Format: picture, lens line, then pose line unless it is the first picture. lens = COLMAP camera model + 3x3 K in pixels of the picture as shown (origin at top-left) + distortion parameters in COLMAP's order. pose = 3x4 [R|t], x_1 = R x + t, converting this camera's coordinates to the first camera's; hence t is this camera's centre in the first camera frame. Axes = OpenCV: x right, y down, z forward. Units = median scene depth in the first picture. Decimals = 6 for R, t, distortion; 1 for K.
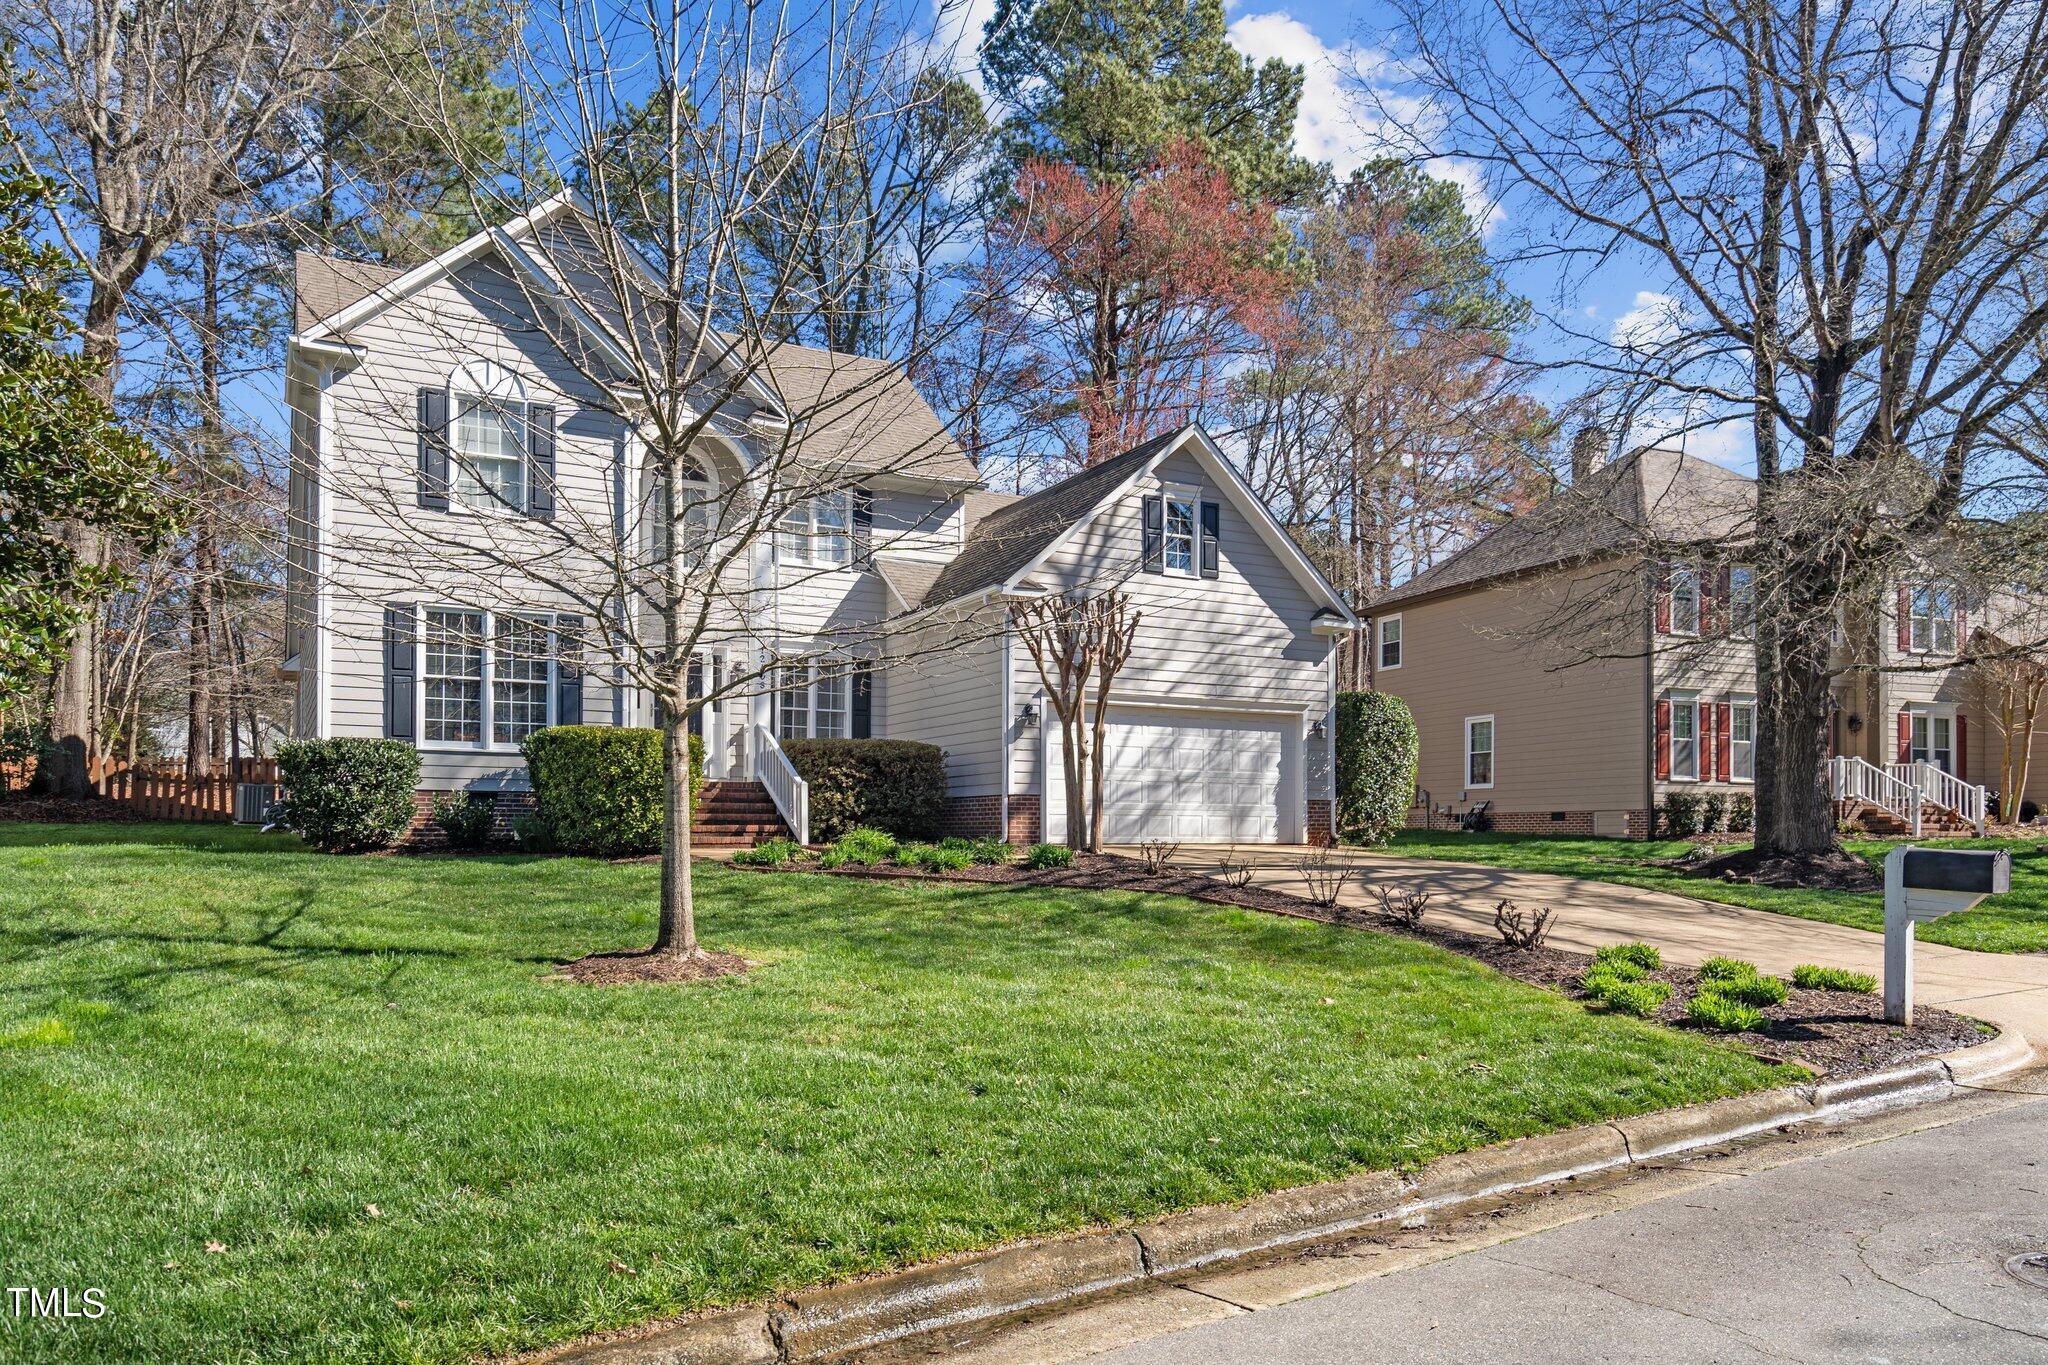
lens RADIAL K [[1443.8, 0, 1084.5], [0, 1443.8, 805.7], [0, 0, 1]] dist [-0.003938, 0.010819]
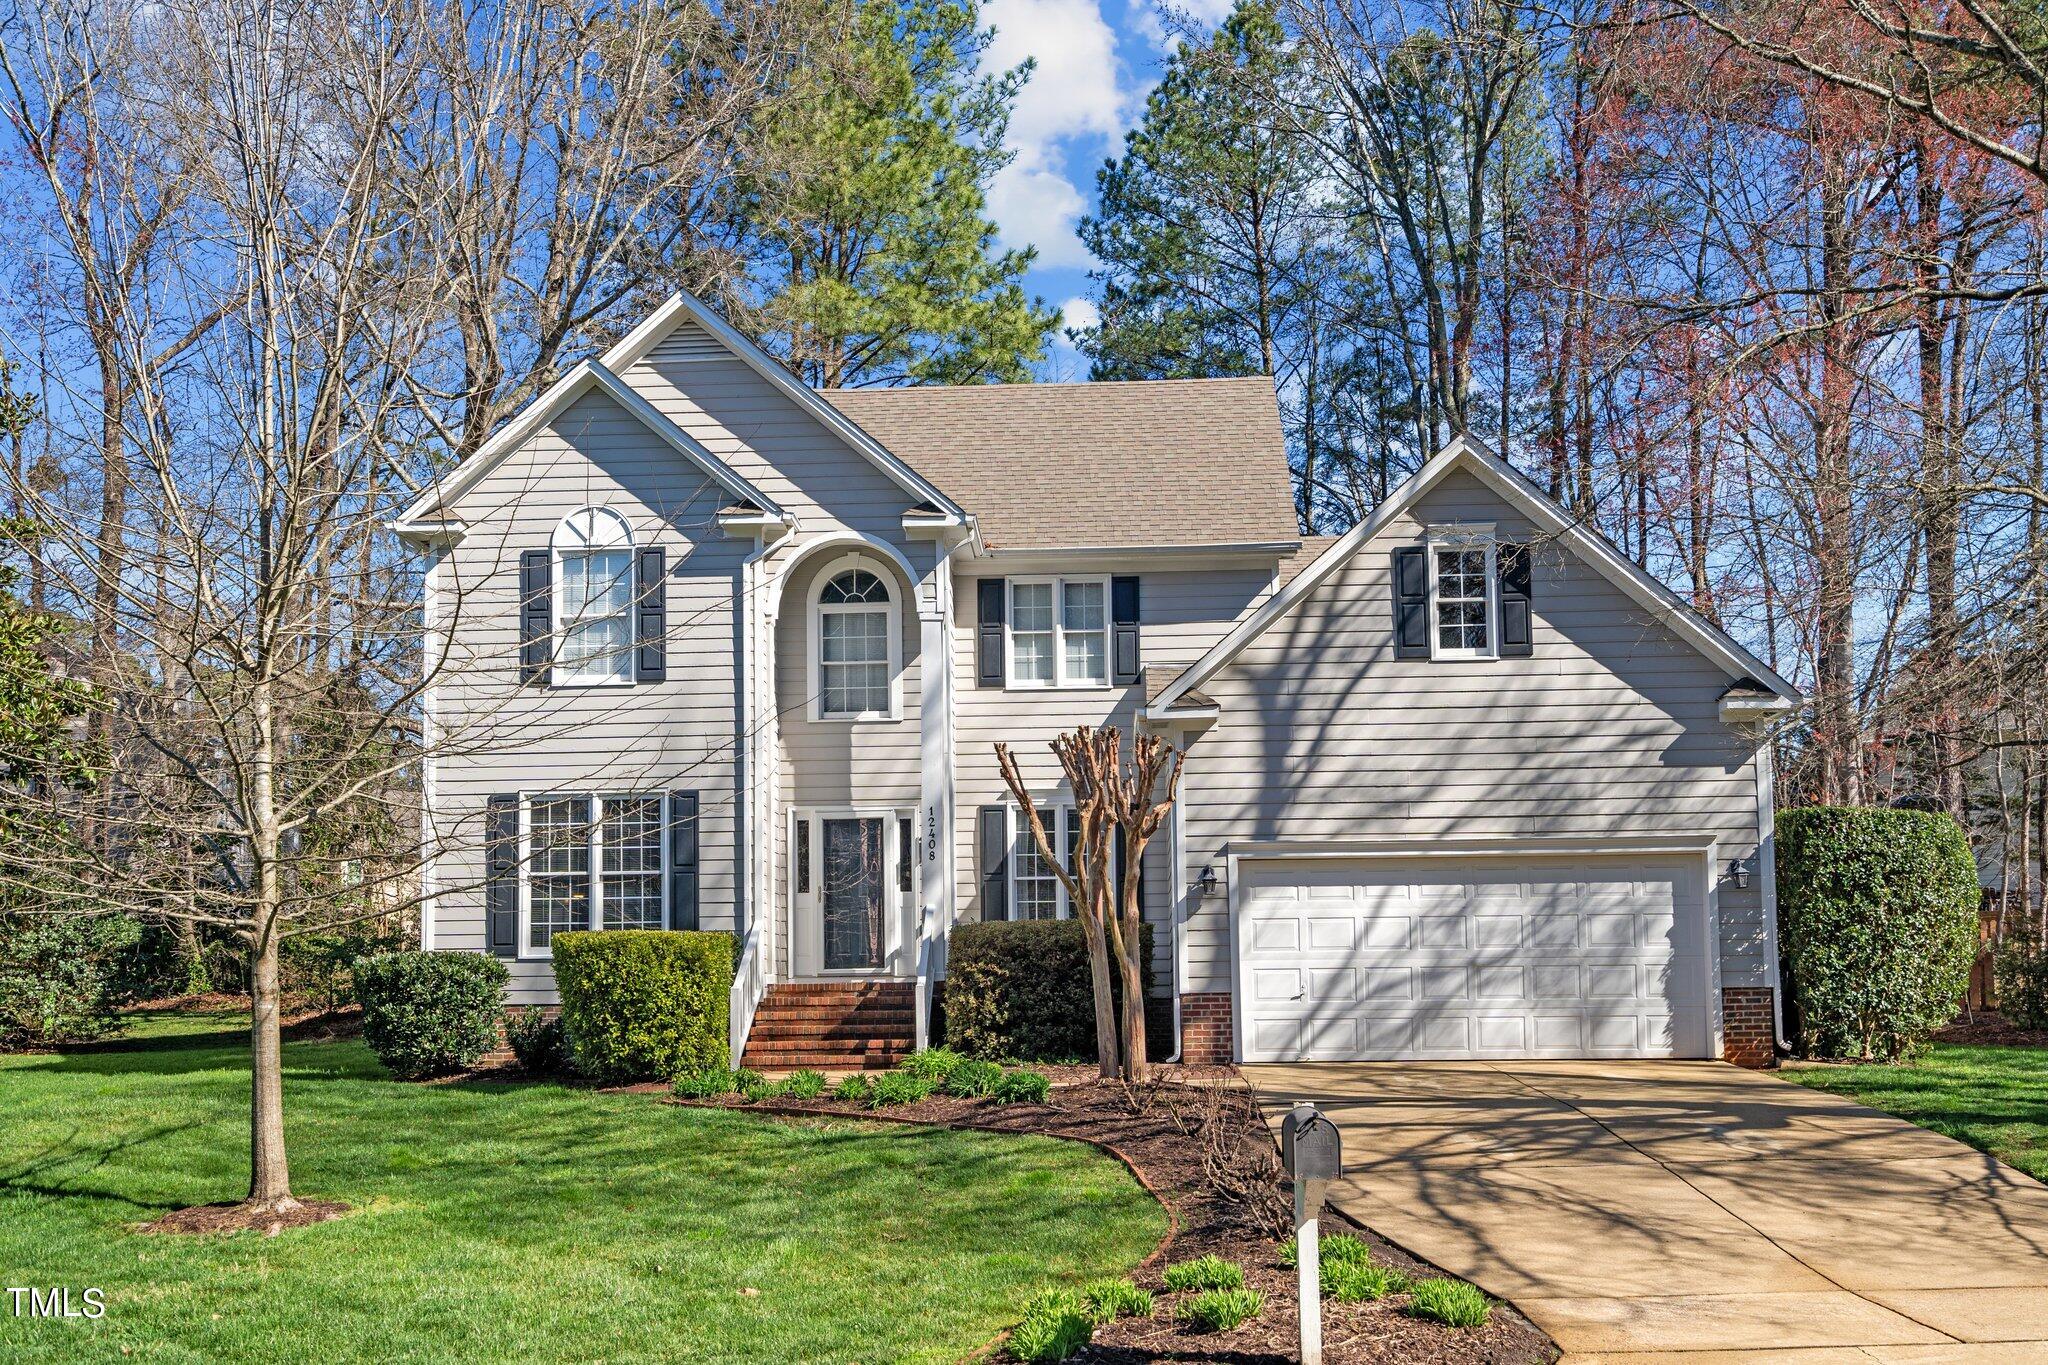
lens RADIAL K [[2251.6, 0, 979.1], [0, 2251.6, 813.8], [0, 0, 1]] dist [0.035092, 0.000000]
pose [[0.830263, -0.061624, -0.553955, 0.476735], [0.025209, 0.997004, -0.073128, -0.016955], [0.556801, 0.046751, 0.829329, 0.007097]]
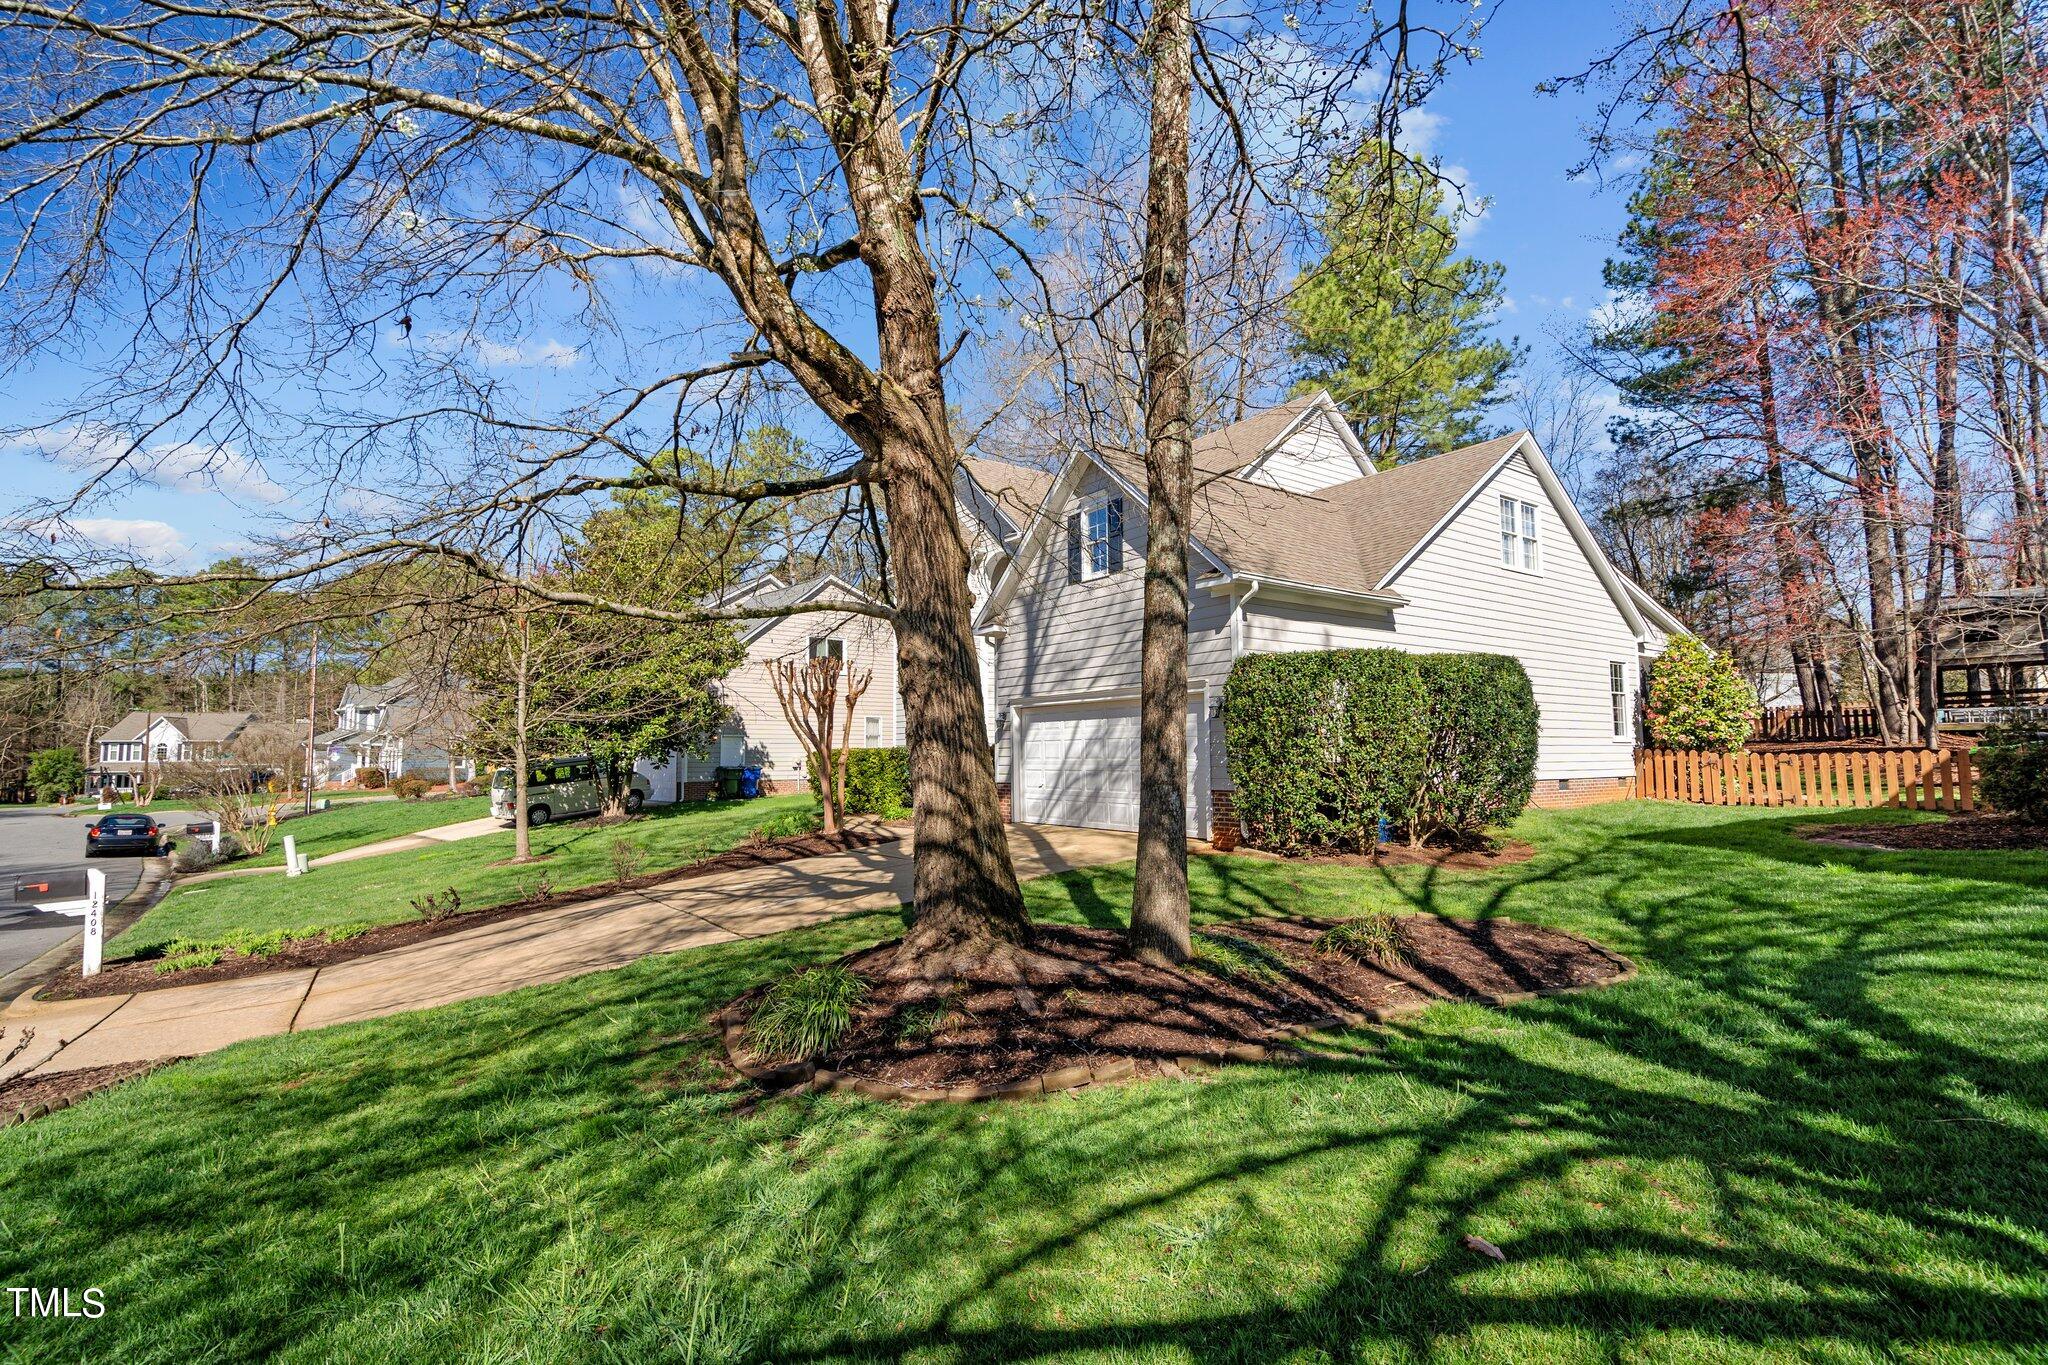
lens RADIAL K [[928.6, 0, 1008.5], [0, 928.6, 671.0], [0, 0, 1]] dist [-0.000829, -0.000019]
pose [[0.049820, -0.087499, -0.994918, 0.776553], [0.035140, 0.995692, -0.085808, -0.034210], [0.998140, -0.030687, 0.052680, 0.933286]]
